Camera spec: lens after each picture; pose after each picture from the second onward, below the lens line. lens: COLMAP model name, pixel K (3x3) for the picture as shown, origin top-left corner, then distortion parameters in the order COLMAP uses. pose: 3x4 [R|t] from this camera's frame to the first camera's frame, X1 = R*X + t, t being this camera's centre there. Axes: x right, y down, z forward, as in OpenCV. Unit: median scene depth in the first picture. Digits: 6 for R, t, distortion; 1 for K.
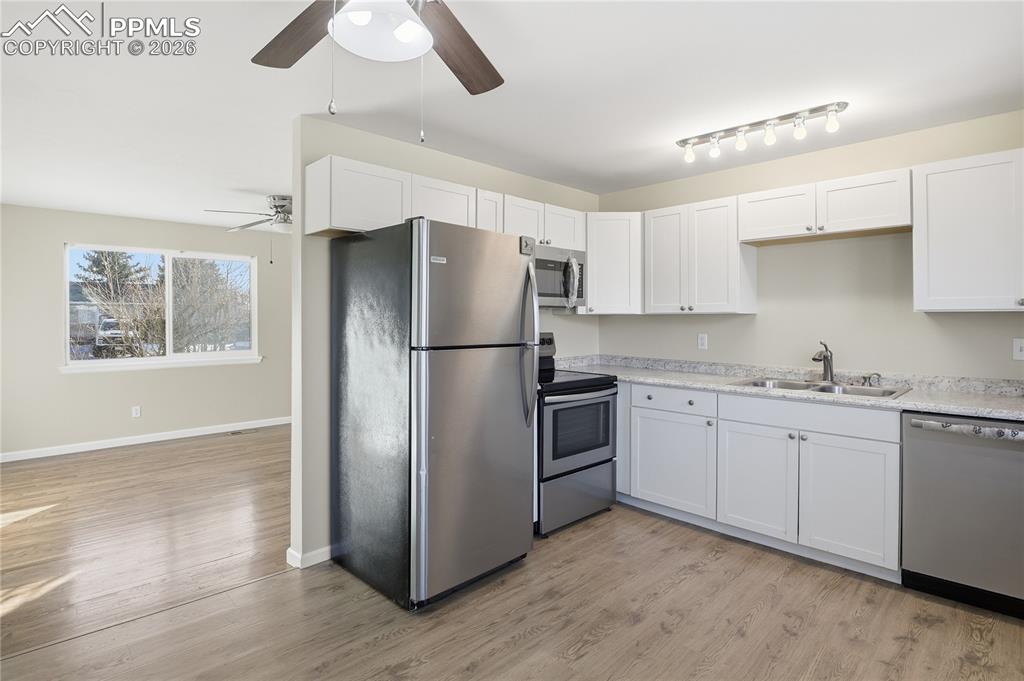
lens RADIAL K [[527.3, 0, 515.4], [0, 527.3, 322.8], [0, 0, 1]] dist [-0.019293, -0.001848]
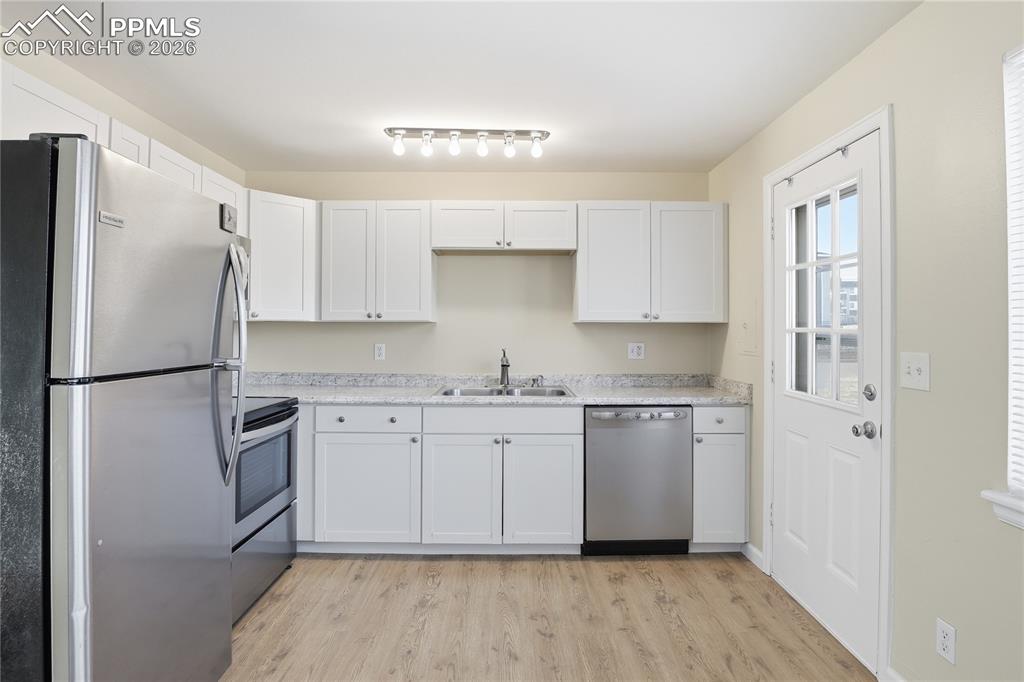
lens RADIAL K [[527.3, 0, 515.4], [0, 527.3, 323.3], [0, 0, 1]] dist [-0.019293, -0.001848]
pose [[0.693615, 0.009615, 0.720282, -0.183983], [0.001573, 0.999888, -0.014862, -0.000460], [-0.720344, 0.011442, 0.693522, 0.232302]]
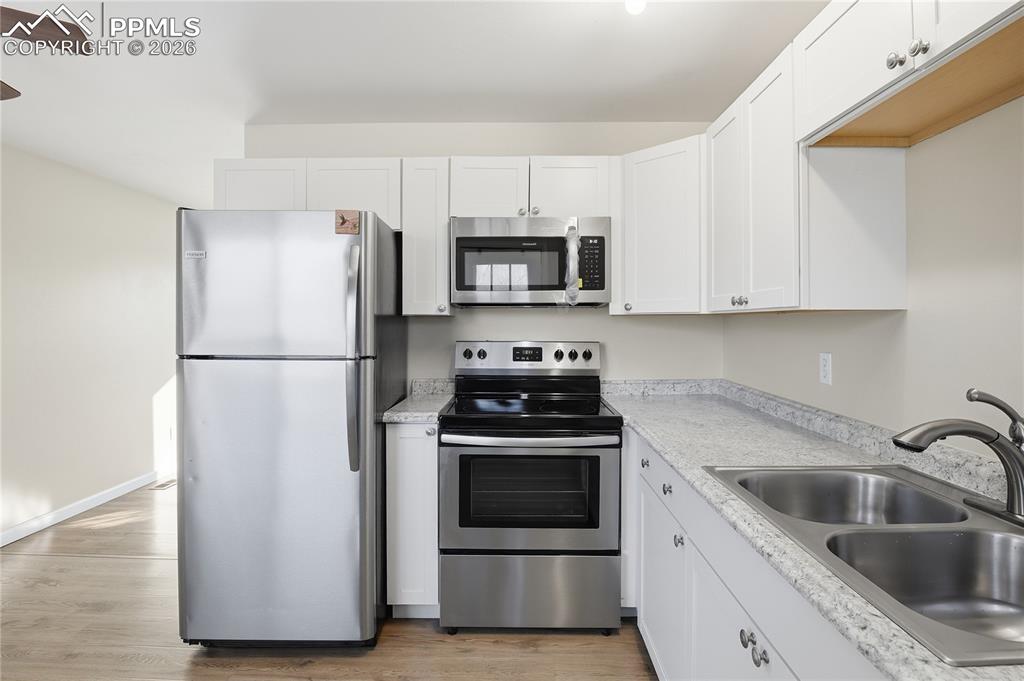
lens RADIAL K [[527.3, 0, 515.4], [0, 527.3, 322.8], [0, 0, 1]] dist [-0.019293, -0.001848]
pose [[0.704140, 0.001327, -0.710060, 0.624067], [-0.004166, 0.999989, -0.002263, -0.005149], [0.710049, 0.004552, 0.704137, 0.574673]]
